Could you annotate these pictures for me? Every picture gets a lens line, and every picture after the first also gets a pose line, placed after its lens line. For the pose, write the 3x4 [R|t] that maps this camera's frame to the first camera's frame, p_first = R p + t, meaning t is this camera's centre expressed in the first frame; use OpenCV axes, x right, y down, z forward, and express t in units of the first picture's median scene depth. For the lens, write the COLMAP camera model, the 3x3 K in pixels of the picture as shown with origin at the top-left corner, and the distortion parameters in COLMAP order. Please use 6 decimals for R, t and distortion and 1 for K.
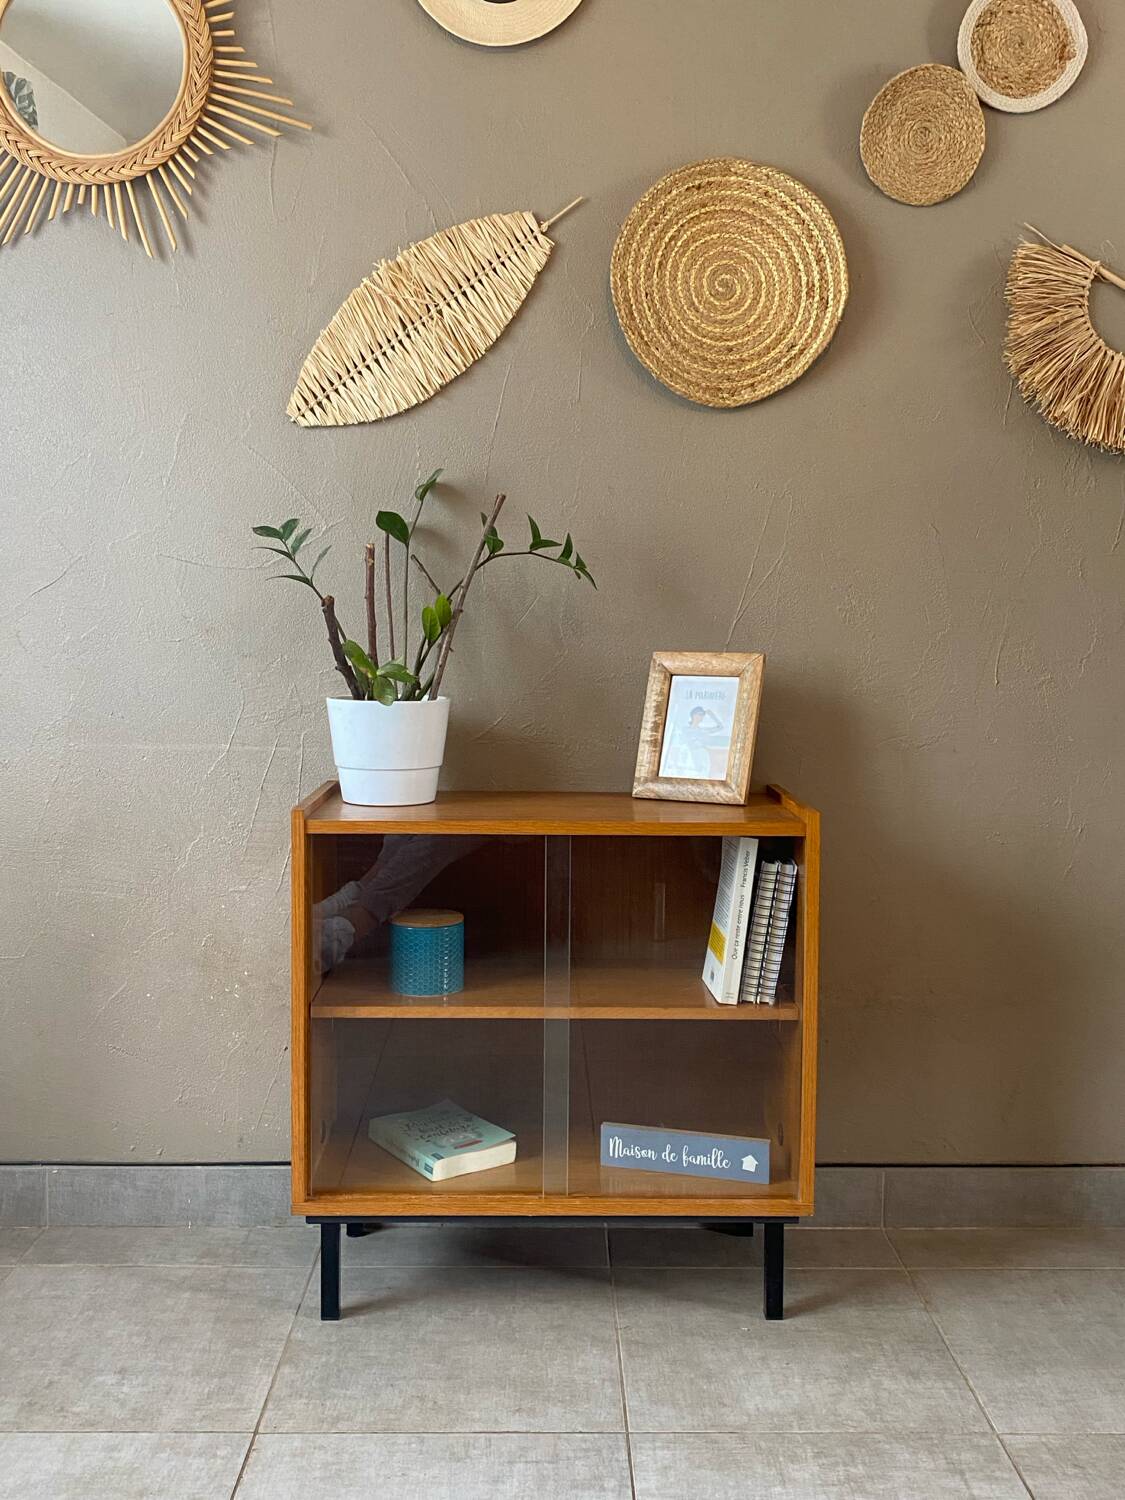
lens RADIAL K [[1444.4, 0, 562.5], [0, 1444.4, 750.0], [0, 0, 1]] dist [0.109228, -0.235498]
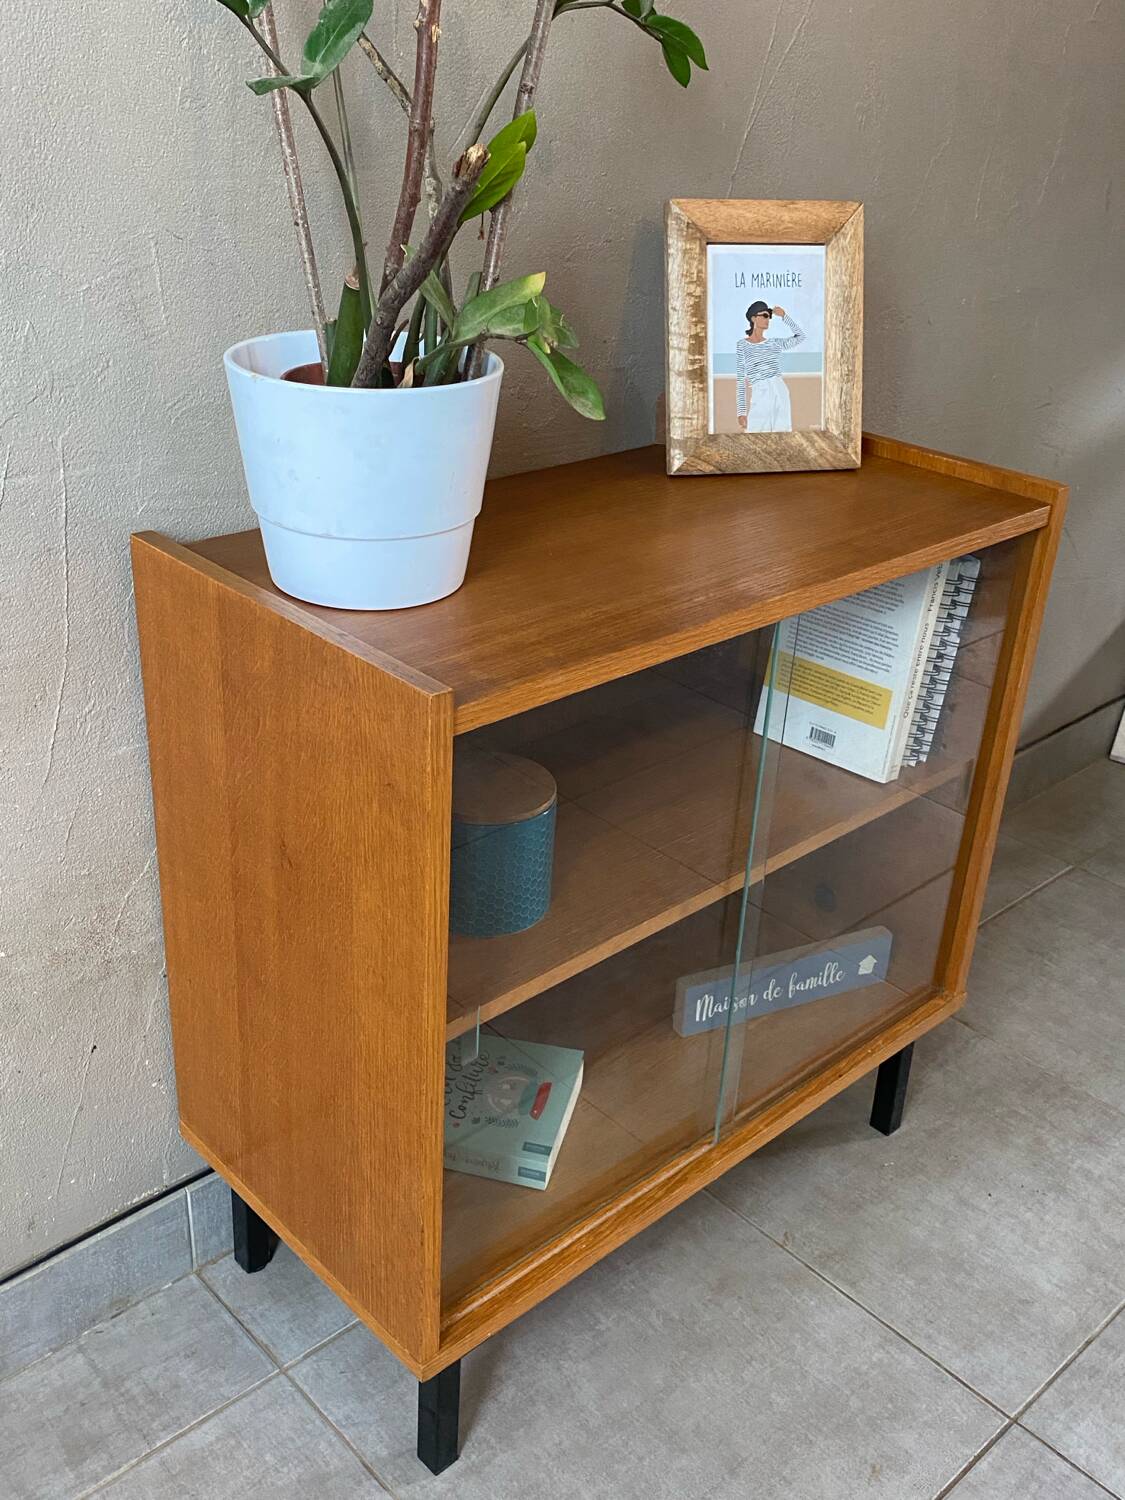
lens RADIAL K [[1444.4, 0, 543.4], [0, 1444.4, 751.0], [0, 0, 1]] dist [0.021655, -0.013773]
pose [[0.747681, -0.281654, 0.601368, -0.371260], [0.024912, 0.916856, 0.398441, -0.098341], [-0.663590, -0.282926, 0.692532, 0.604244]]
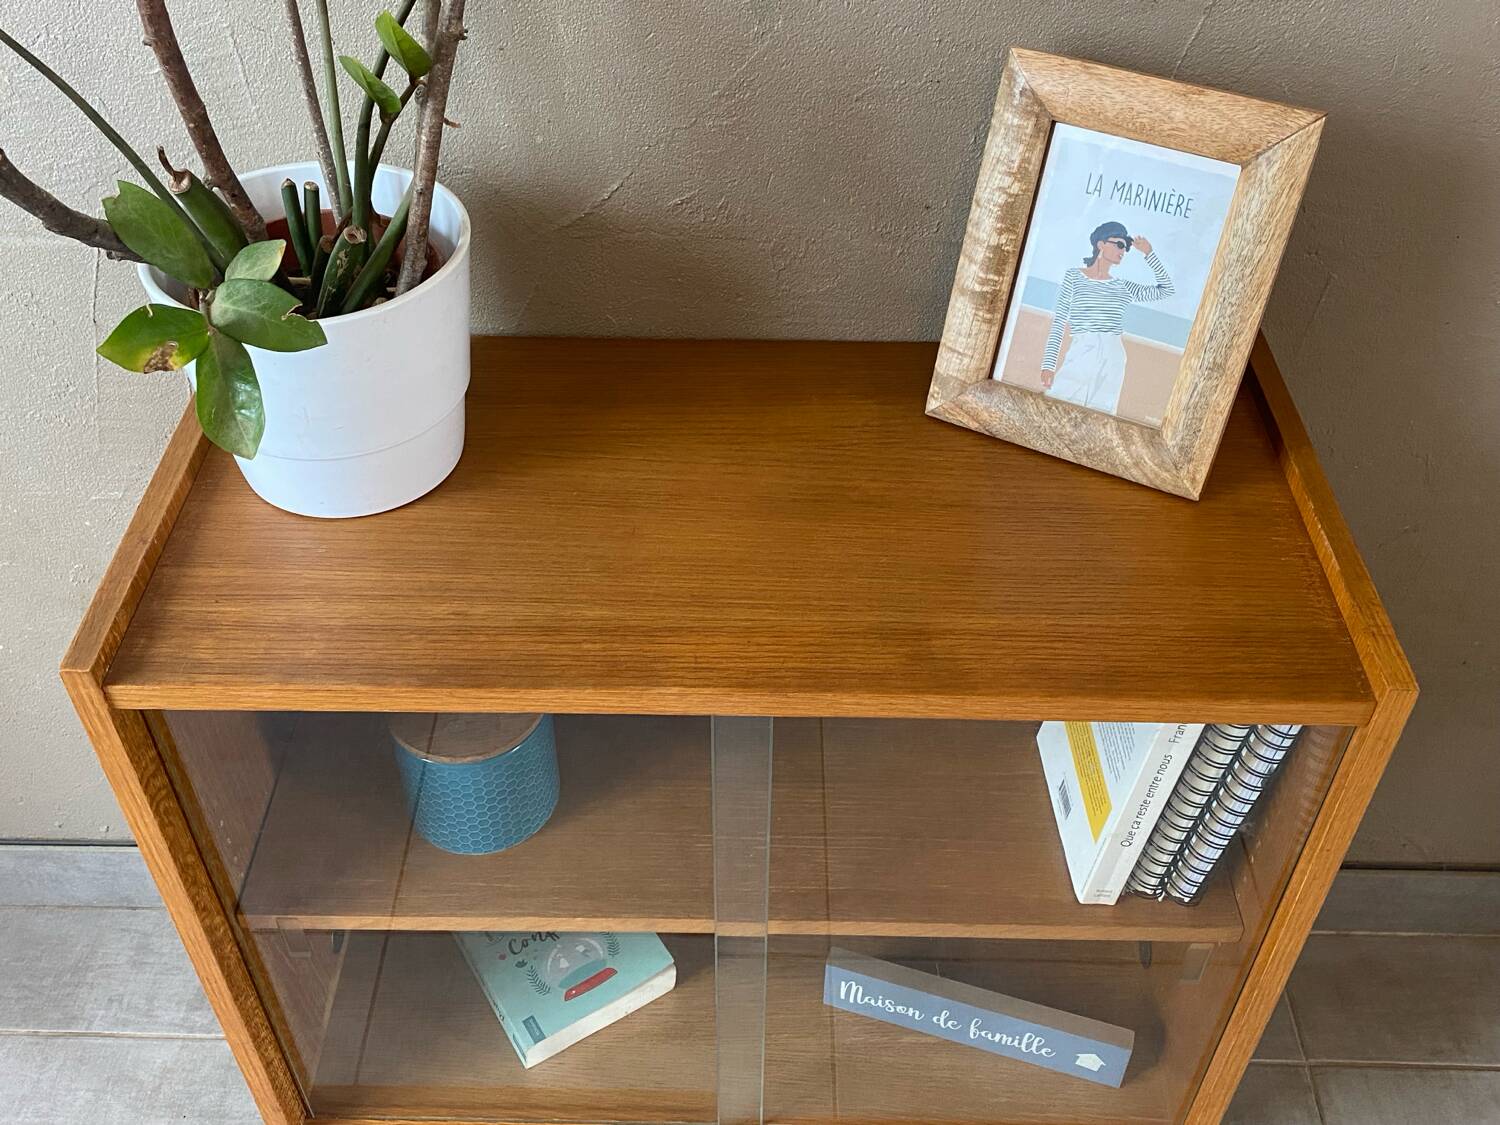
lens RADIAL K [[1444.4, 0, 738.7], [0, 1444.4, 567.0], [0, 0, 1]] dist [0.021655, -0.013773]
pose [[0.999383, 0.018745, -0.029691, 0.006333], [0.003139, 0.794512, 0.607240, -0.192890], [0.034973, -0.606959, 0.793963, 0.632341]]
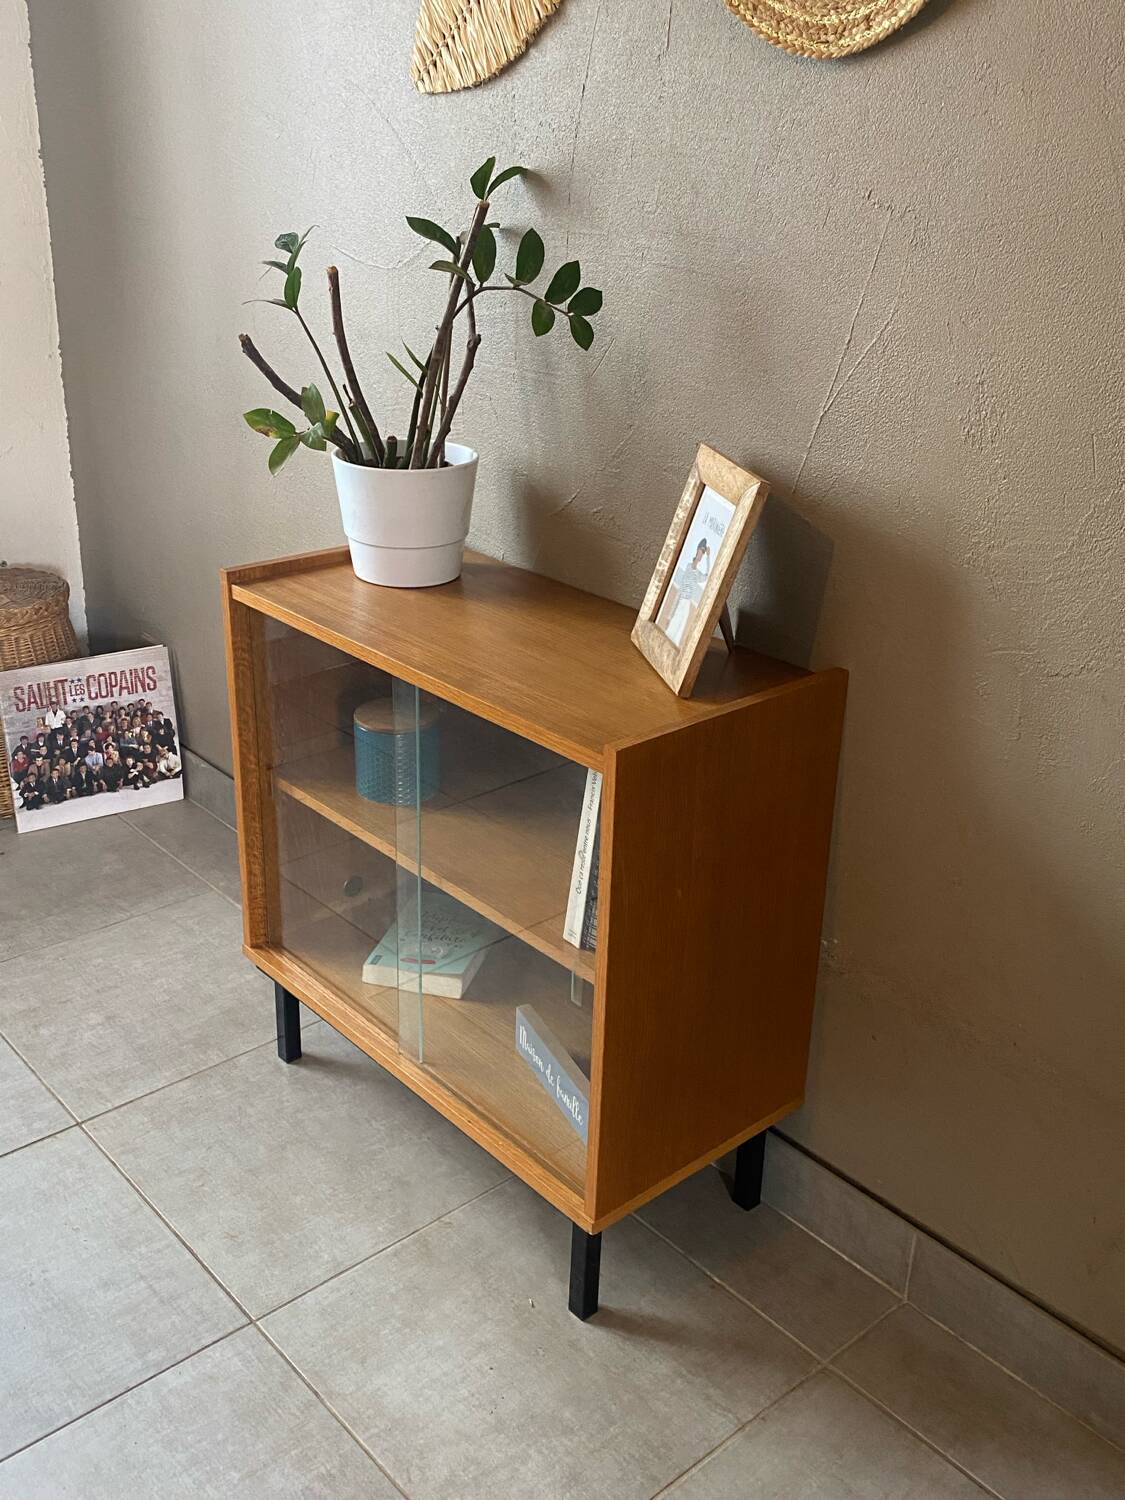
lens RADIAL K [[1450.2, 0, 544.3], [0, 1450.2, 730.0], [0, 0, 1]] dist [0.047786, -0.075050]
pose [[0.647697, 0.304008, -0.698618, 0.557188], [-0.090038, 0.941061, 0.326034, -0.162897], [0.756559, -0.148269, 0.636895, 0.486823]]
